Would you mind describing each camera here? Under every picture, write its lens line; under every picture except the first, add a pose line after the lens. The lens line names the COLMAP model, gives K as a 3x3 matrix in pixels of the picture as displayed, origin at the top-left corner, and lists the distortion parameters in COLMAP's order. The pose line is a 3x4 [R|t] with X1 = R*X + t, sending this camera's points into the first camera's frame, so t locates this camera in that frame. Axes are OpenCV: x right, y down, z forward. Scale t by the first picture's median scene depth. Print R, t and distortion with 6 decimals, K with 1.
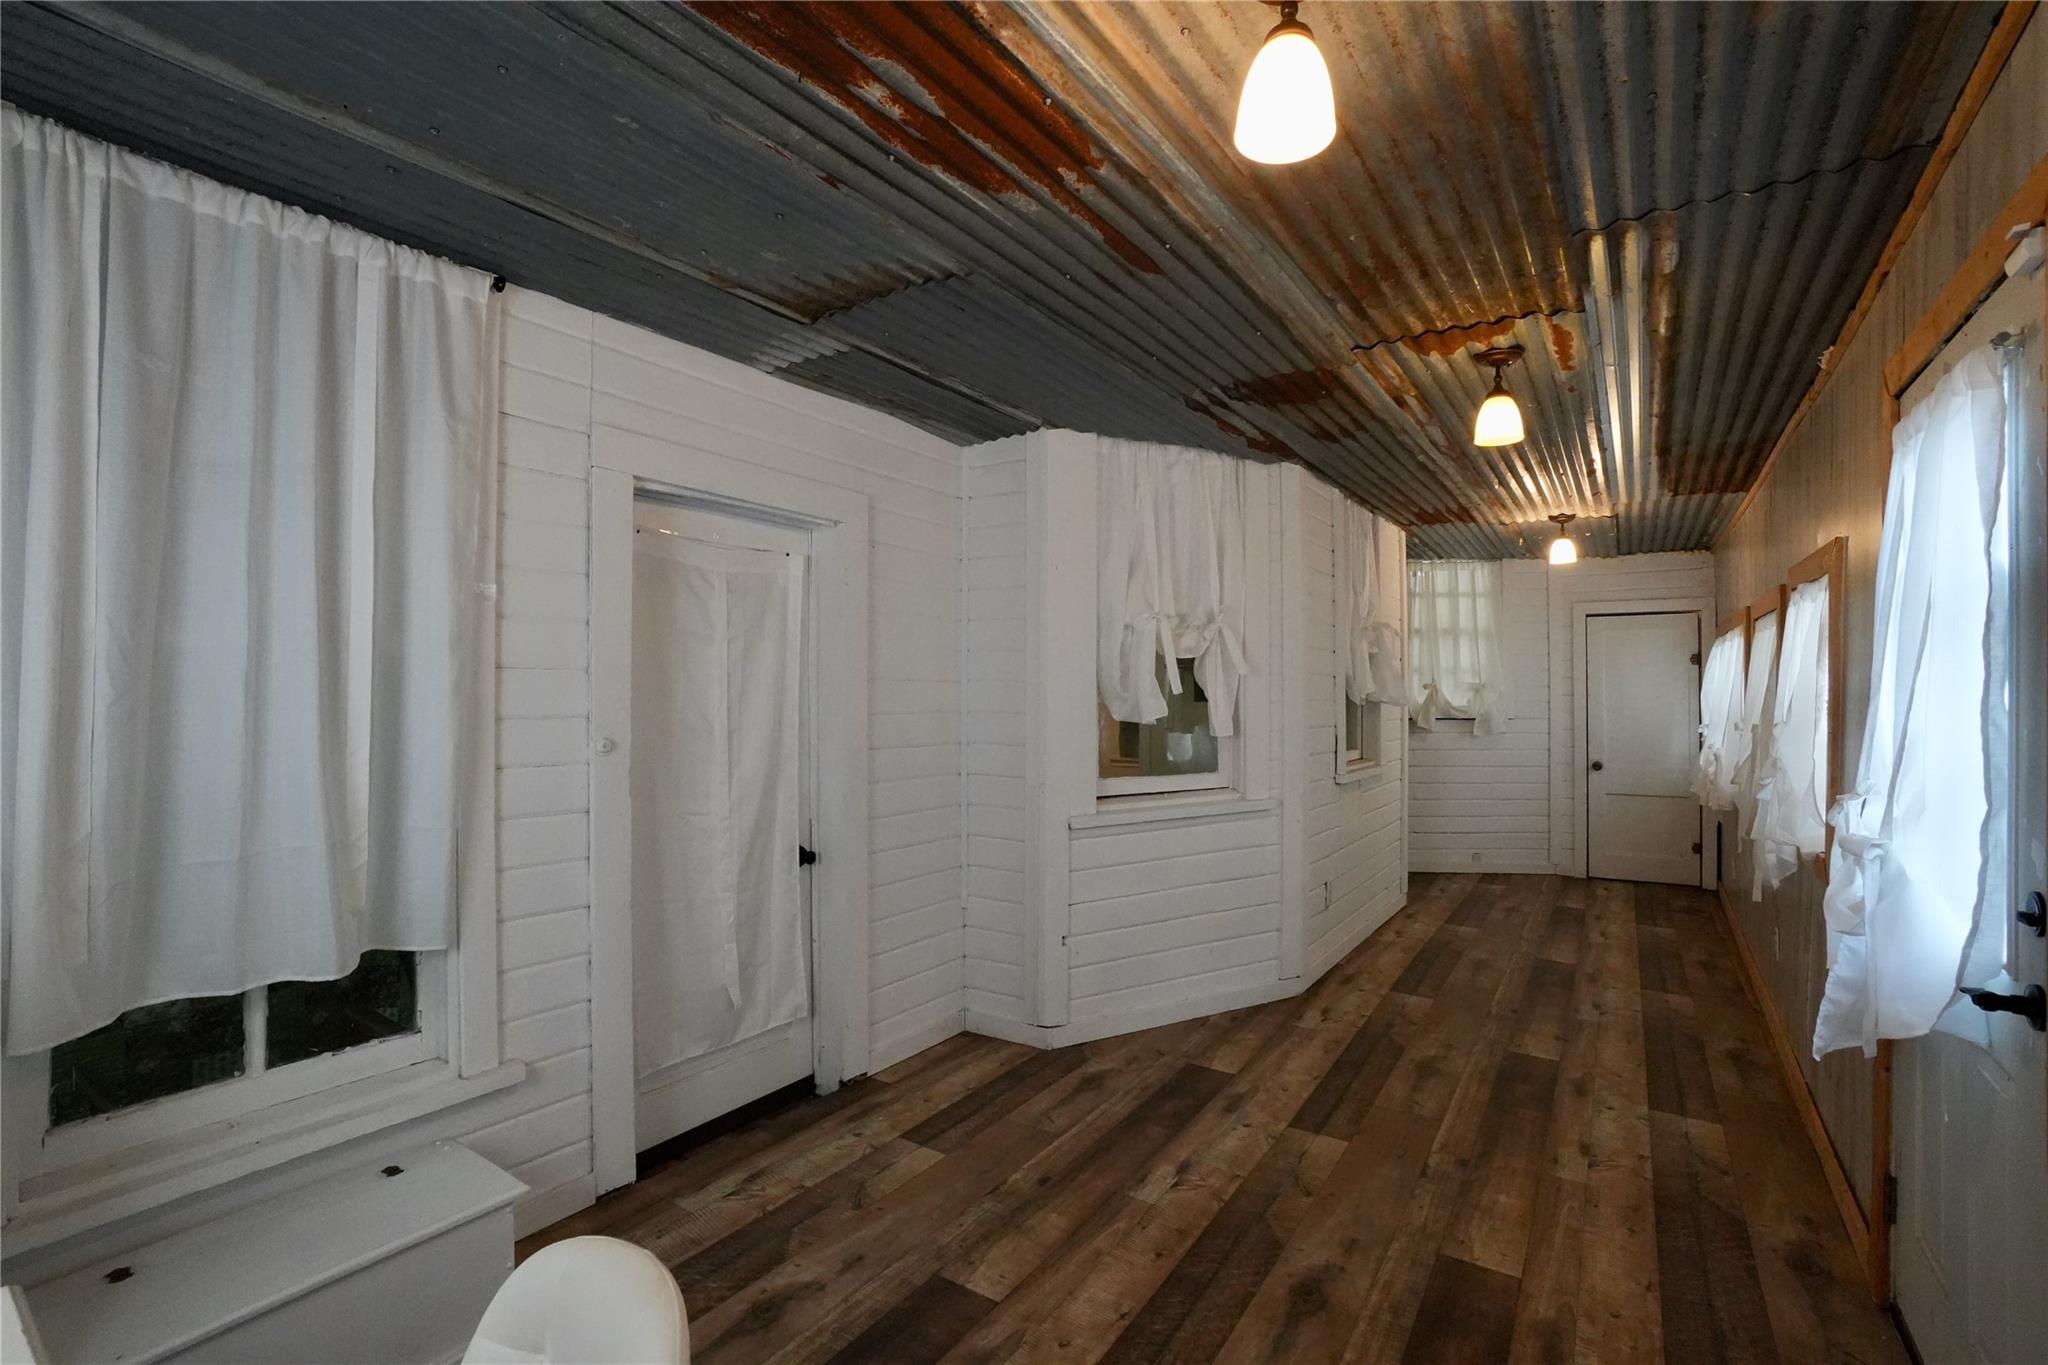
lens RADIAL K [[909.8, 0, 1018.4], [0, 909.8, 684.5], [0, 0, 1]] dist [-0.067462, 0.024227]
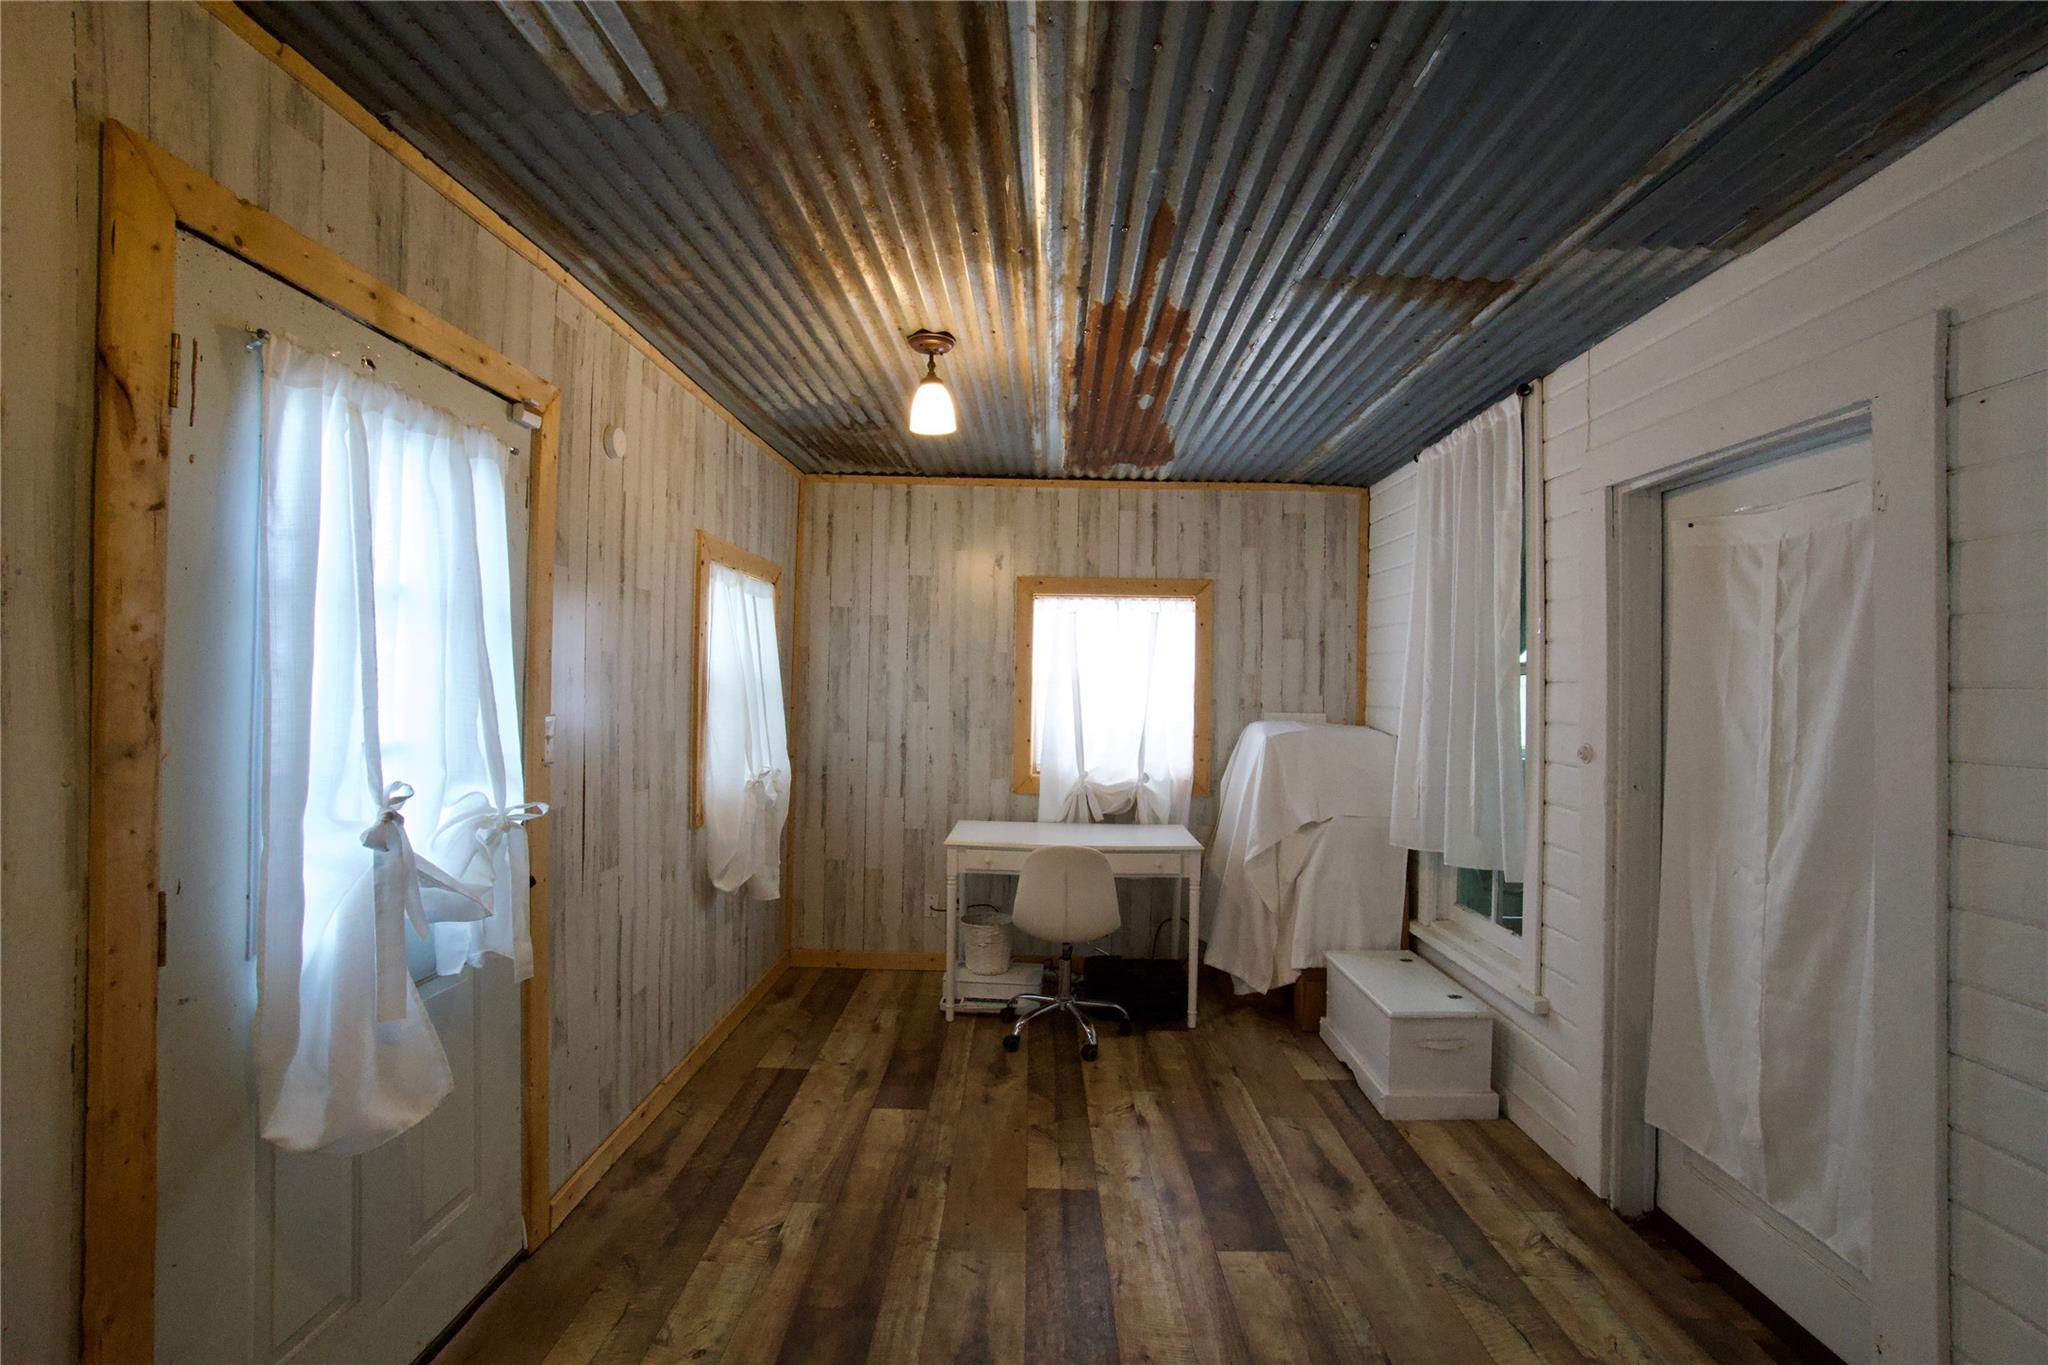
lens RADIAL K [[909.8, 0, 1018.4], [0, 909.8, 684.5], [0, 0, 1]] dist [-0.067462, 0.024227]
pose [[-0.838207, -0.018815, -0.545028, 0.671818], [-0.015304, 0.999823, -0.010980, 0.008848], [0.545138, -0.000862, -0.838346, 1.506781]]
